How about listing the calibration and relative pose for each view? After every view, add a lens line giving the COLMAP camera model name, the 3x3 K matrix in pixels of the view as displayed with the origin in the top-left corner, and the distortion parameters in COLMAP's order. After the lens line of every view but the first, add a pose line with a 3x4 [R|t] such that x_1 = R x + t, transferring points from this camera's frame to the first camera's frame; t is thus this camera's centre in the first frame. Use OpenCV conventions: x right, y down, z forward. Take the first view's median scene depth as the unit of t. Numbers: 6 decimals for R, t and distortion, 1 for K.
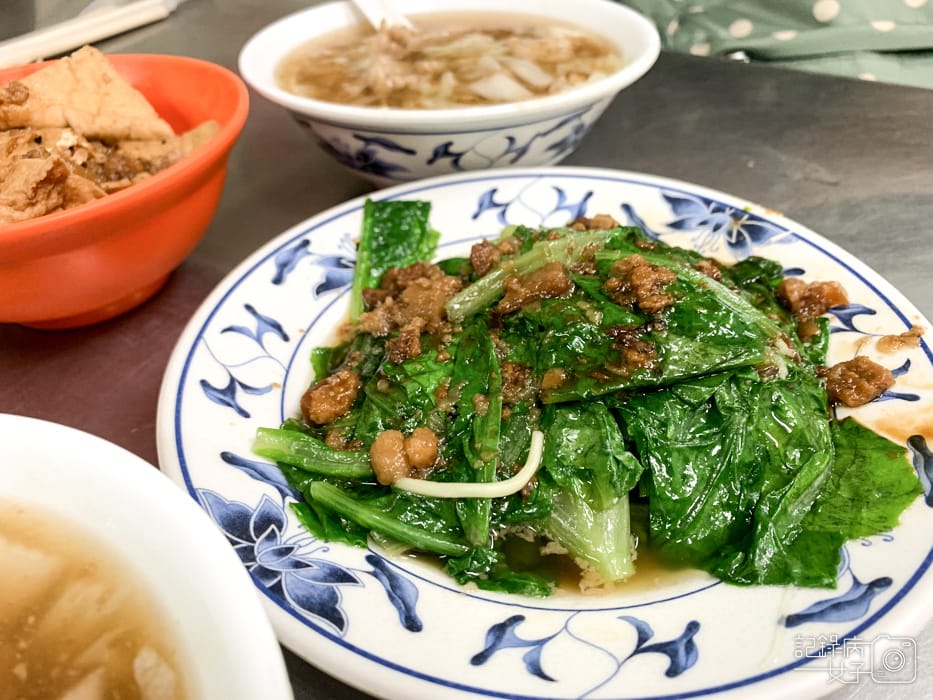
lens RADIAL K [[800.4, 0, 466.5], [0, 800.4, 350.0], [0, 0, 1]] dist [0.018364, 0.004211]
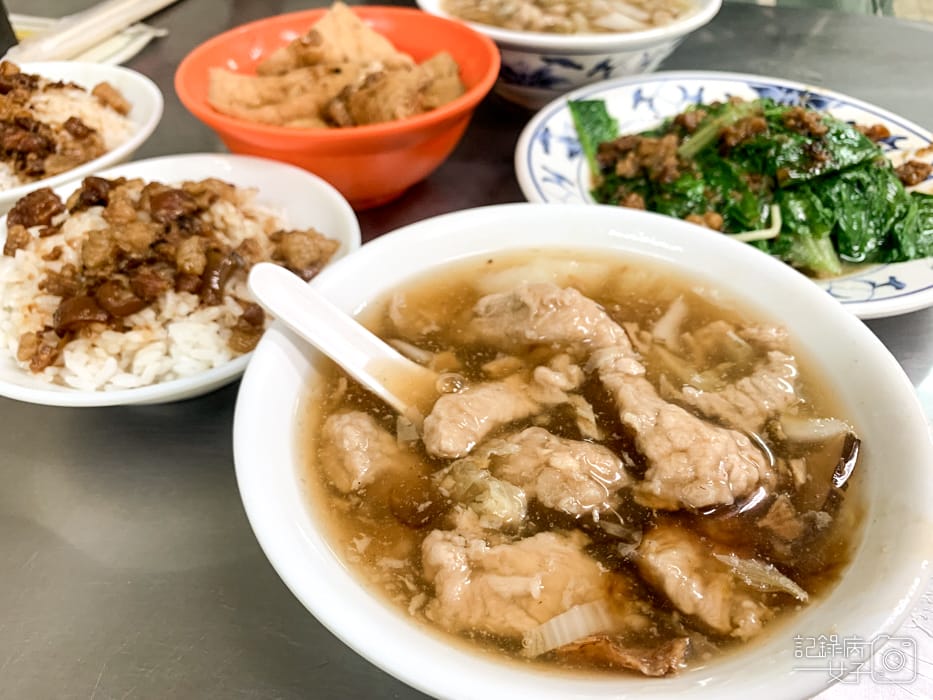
lens RADIAL K [[800.4, 0, 466.5], [0, 800.4, 350.0], [0, 0, 1]] dist [0.018364, 0.004211]
pose [[0.973448, -0.117166, 0.196650, -0.681822], [0.109240, 0.992721, 0.050717, 0.181343], [-0.201160, -0.027888, 0.979161, -0.435715]]
